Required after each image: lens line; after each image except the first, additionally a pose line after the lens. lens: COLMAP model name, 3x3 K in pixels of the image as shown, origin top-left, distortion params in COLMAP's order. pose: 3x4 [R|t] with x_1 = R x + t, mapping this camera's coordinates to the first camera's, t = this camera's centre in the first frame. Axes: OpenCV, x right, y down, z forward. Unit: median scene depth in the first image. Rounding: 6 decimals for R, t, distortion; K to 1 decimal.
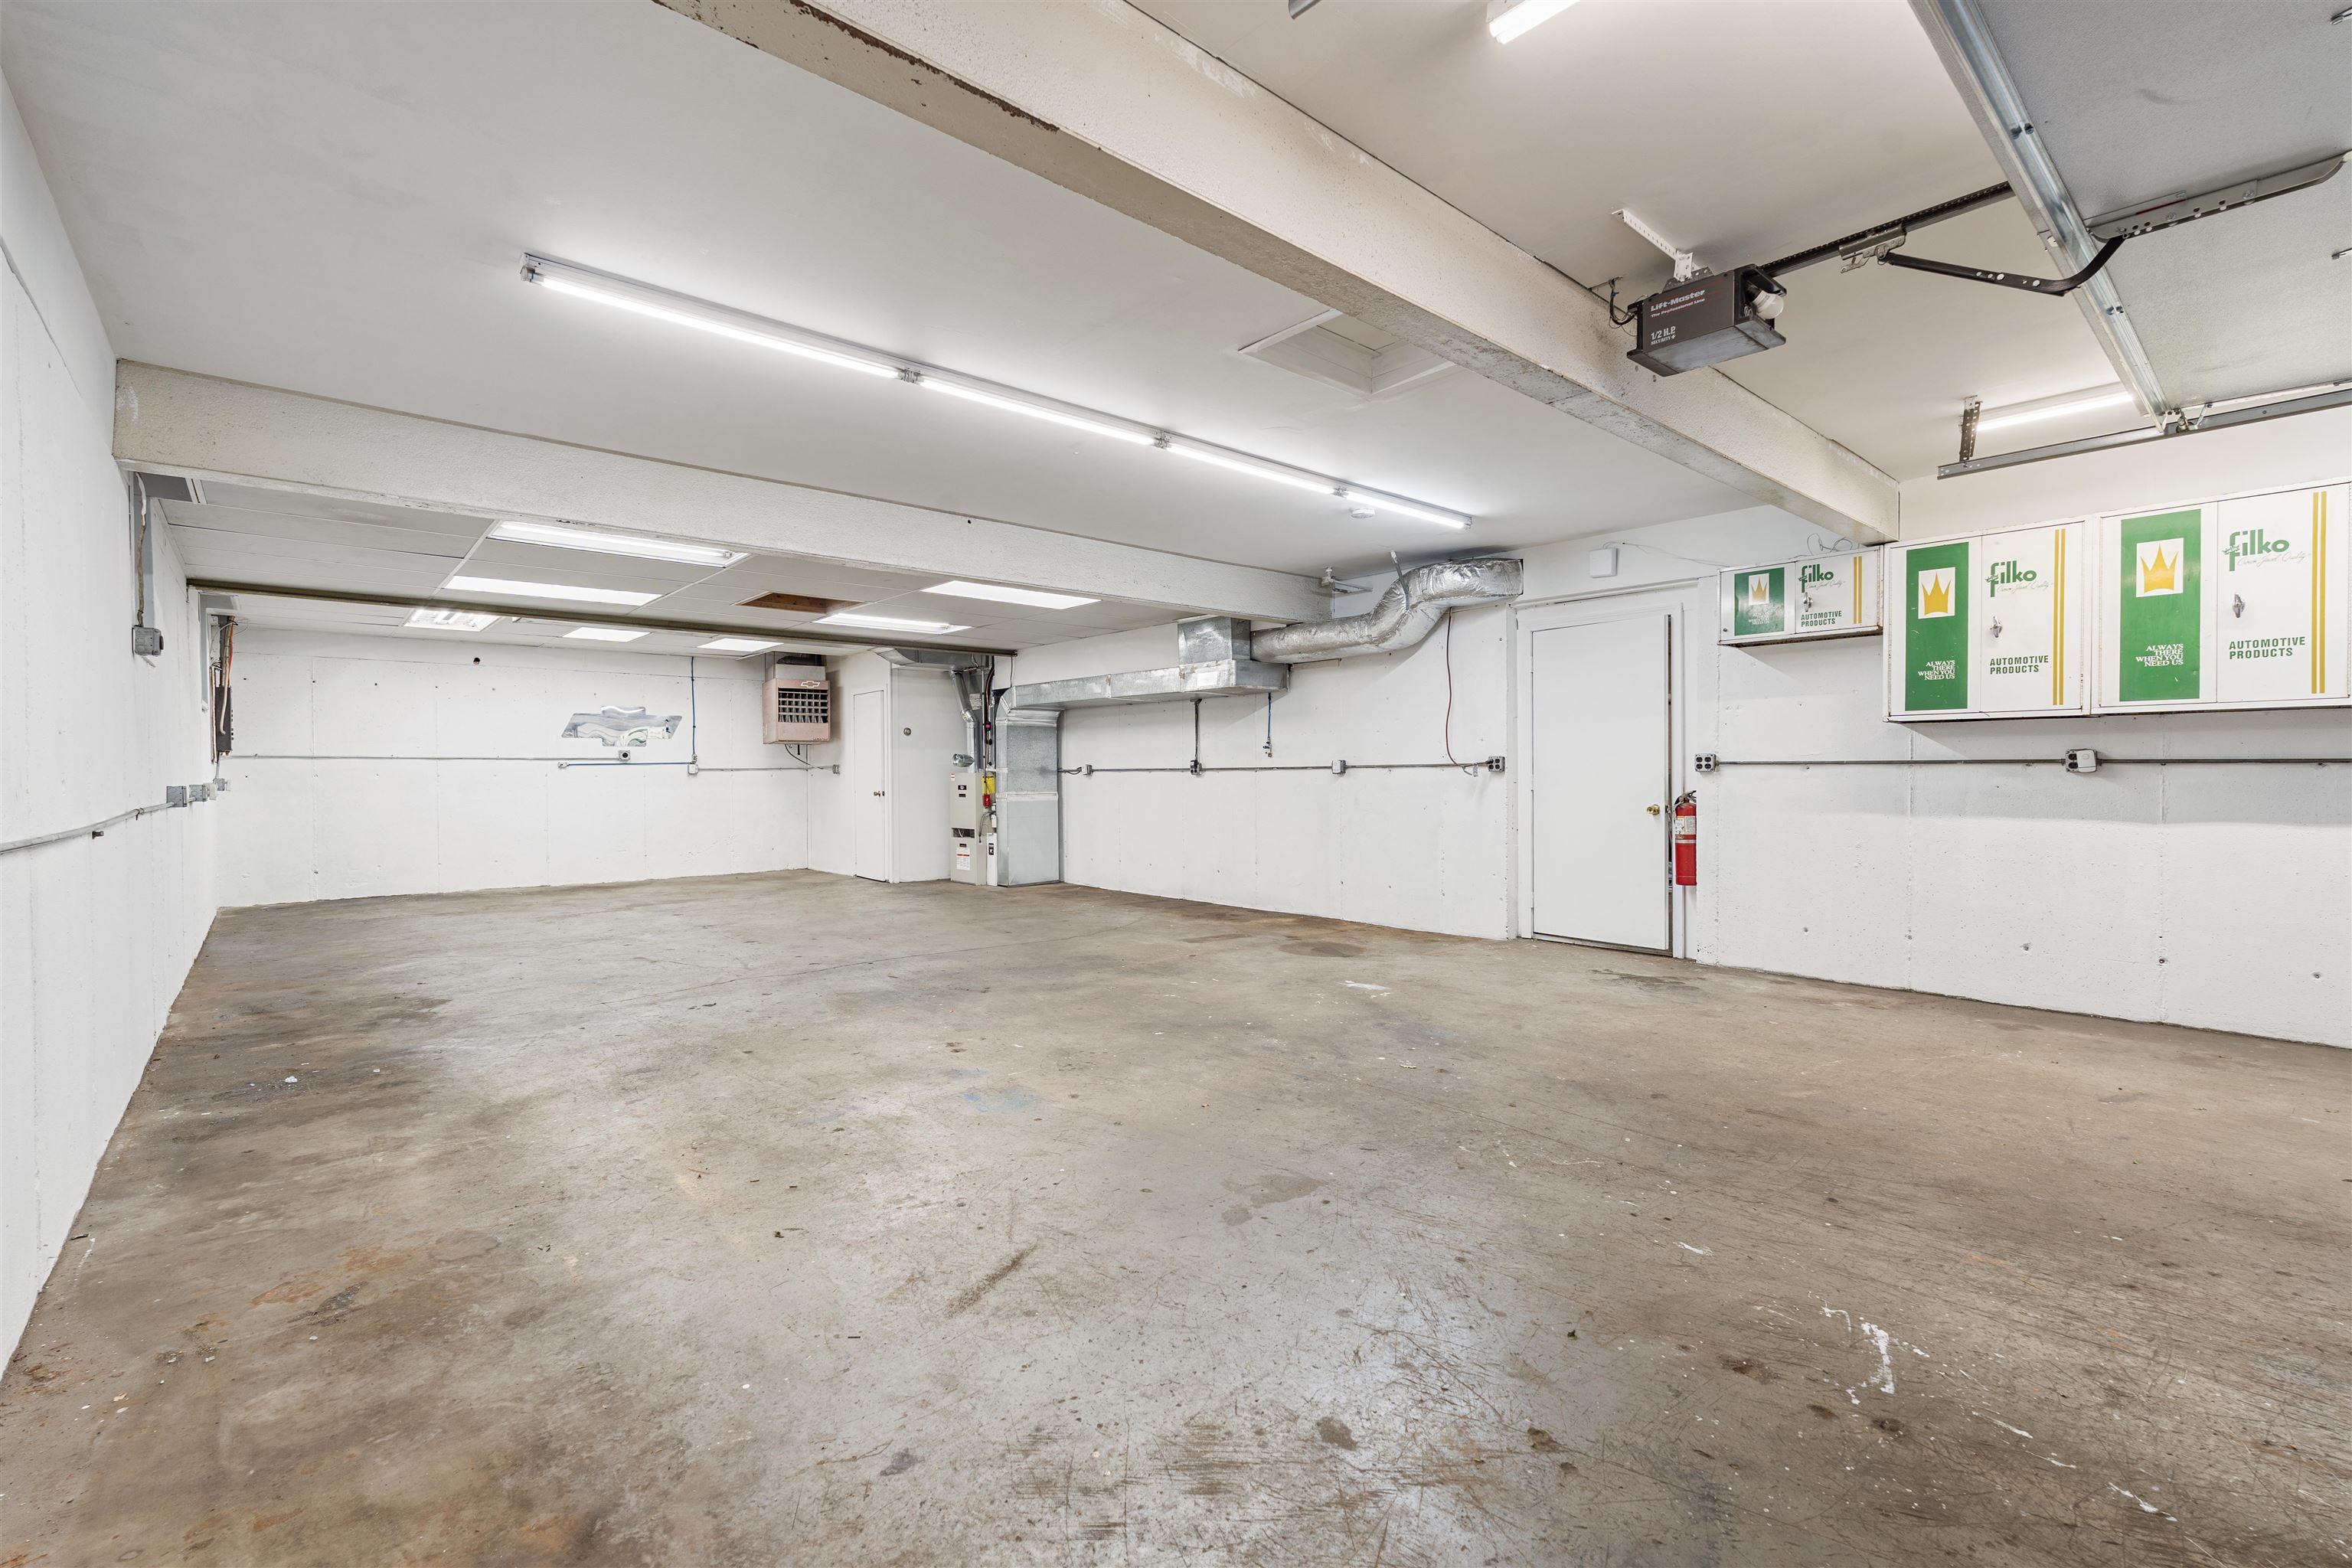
lens RADIAL K [[1031.1, 0, 1177.1], [0, 1031.1, 770.1], [0, 0, 1]] dist [-0.002919, 0.000195]
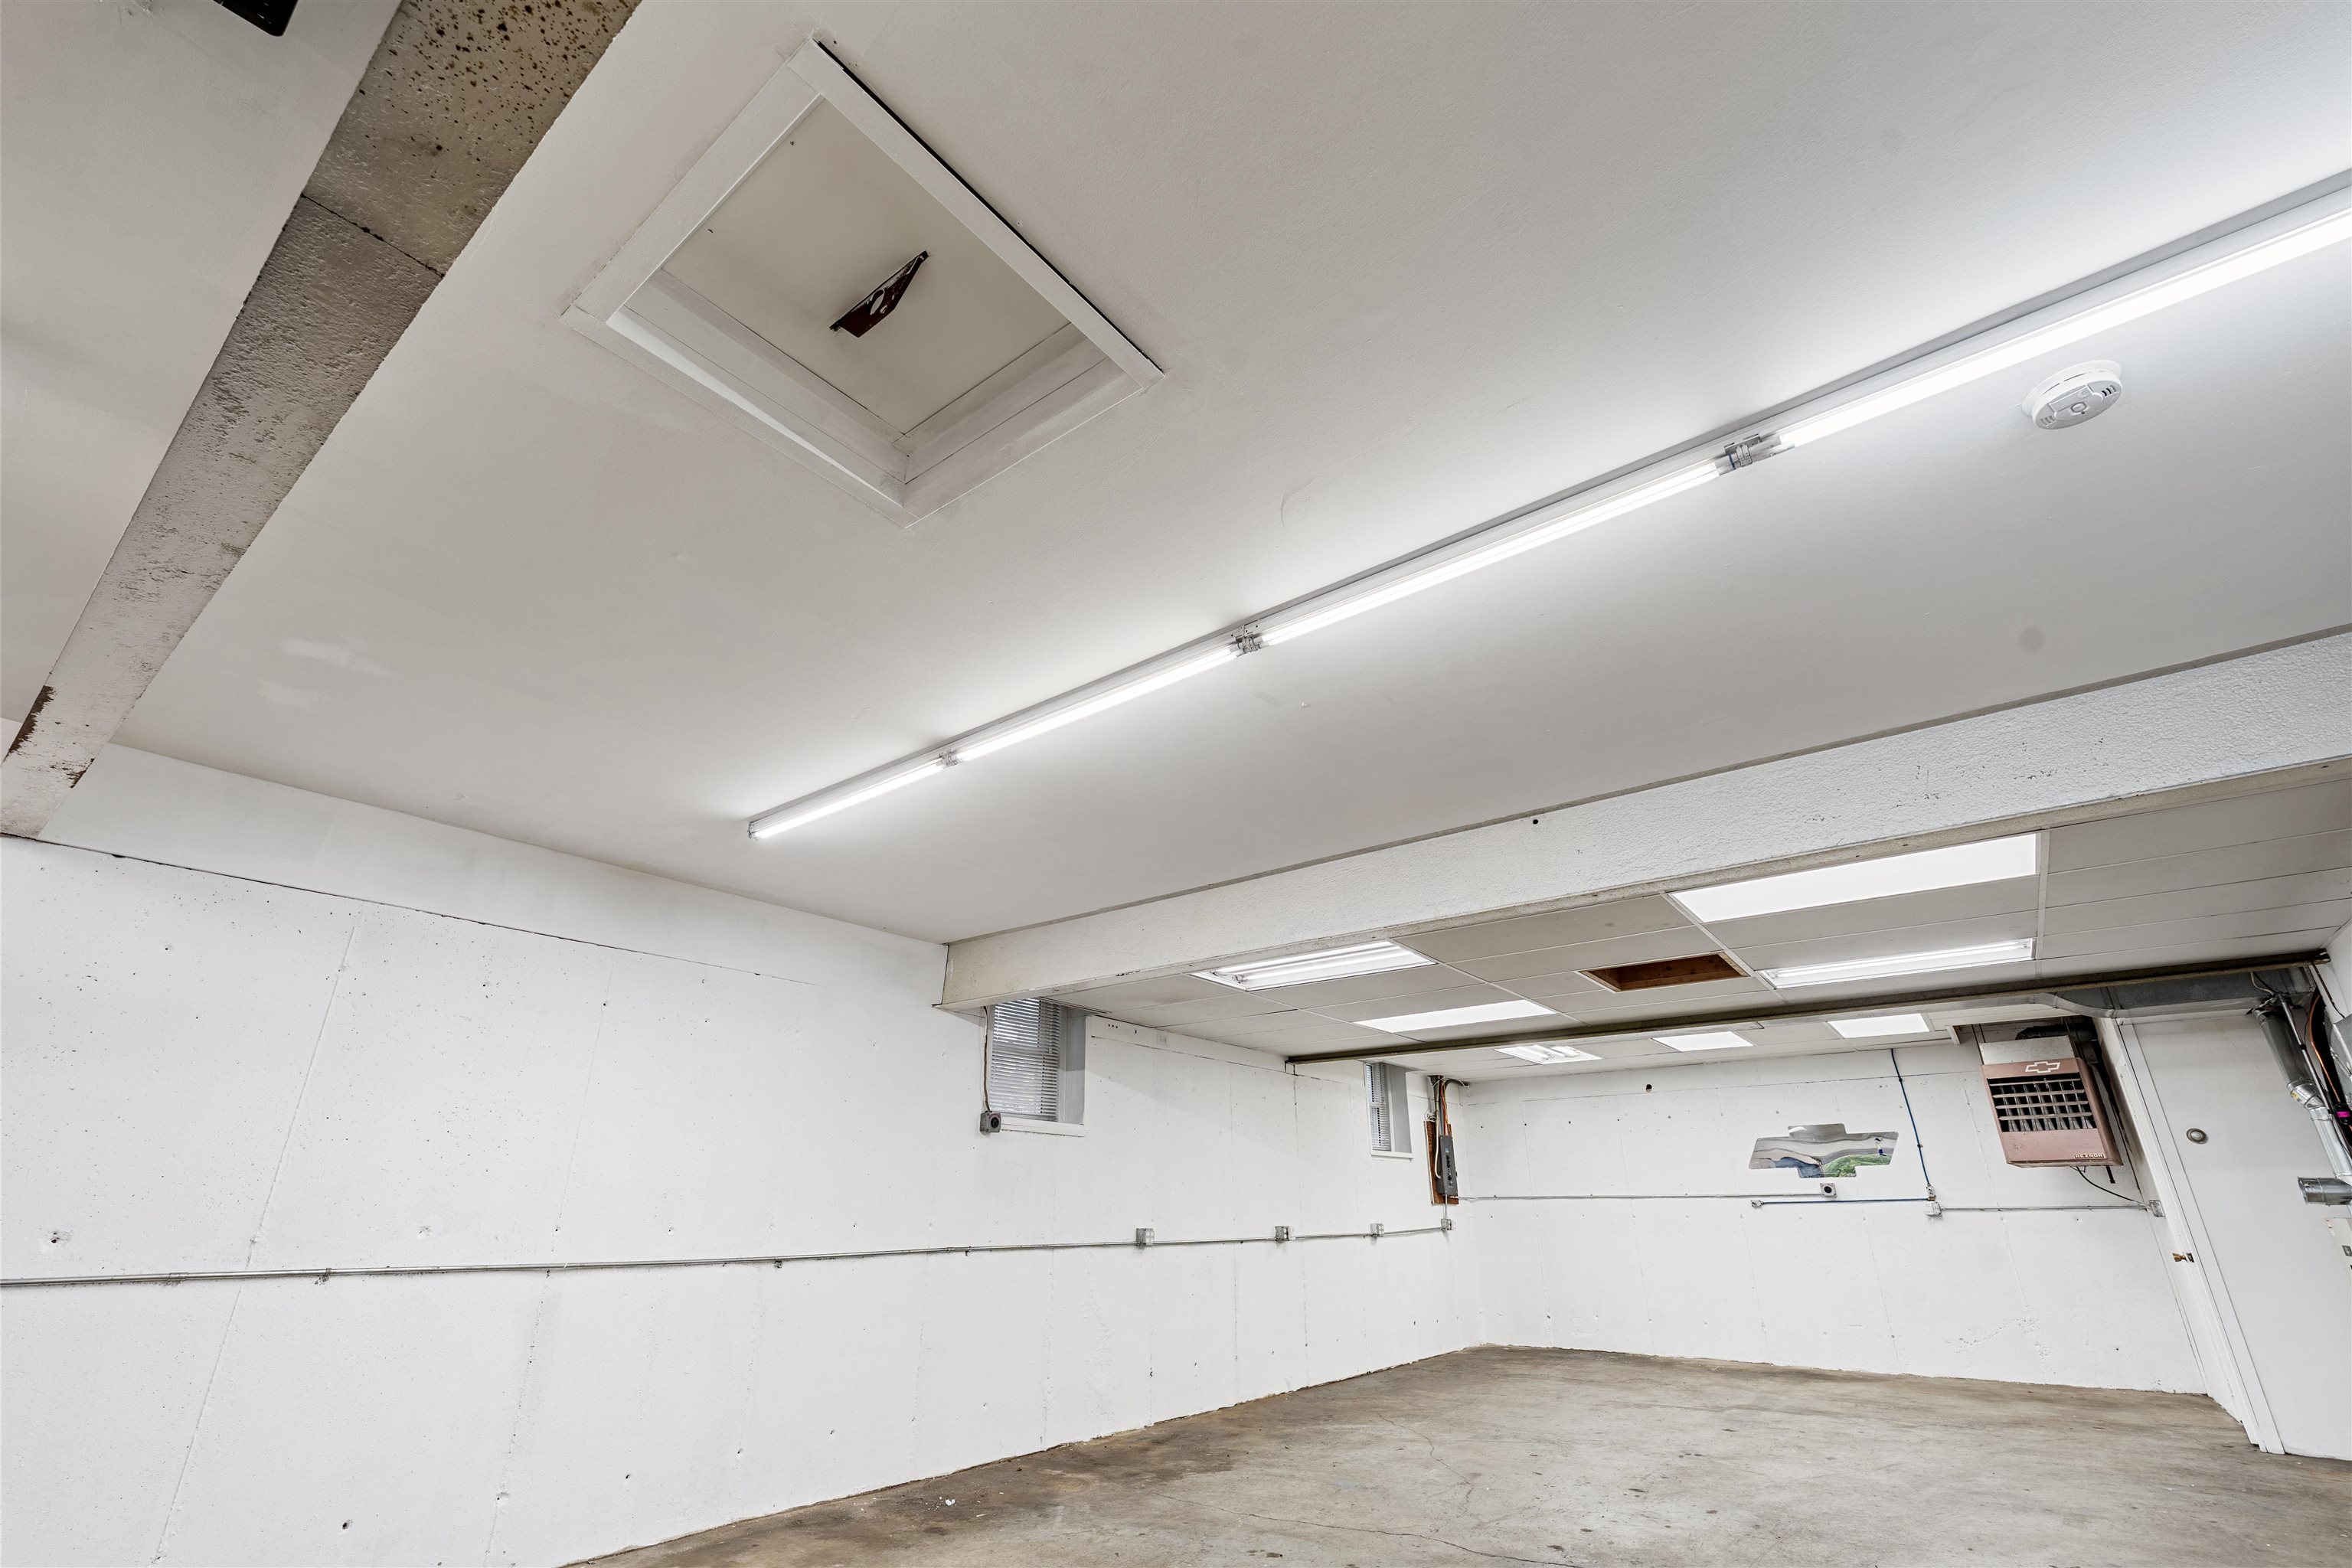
lens RADIAL K [[1024.6, 0, 1176.0], [0, 1024.6, 784.0], [0, 0, 1]] dist [-0.002250, 0.000454]
pose [[0.178893, -0.375846, -0.909251, 0.208075], [0.003639, 0.924405, -0.381394, -0.004667], [0.983862, 0.064920, 0.166738, 0.362939]]
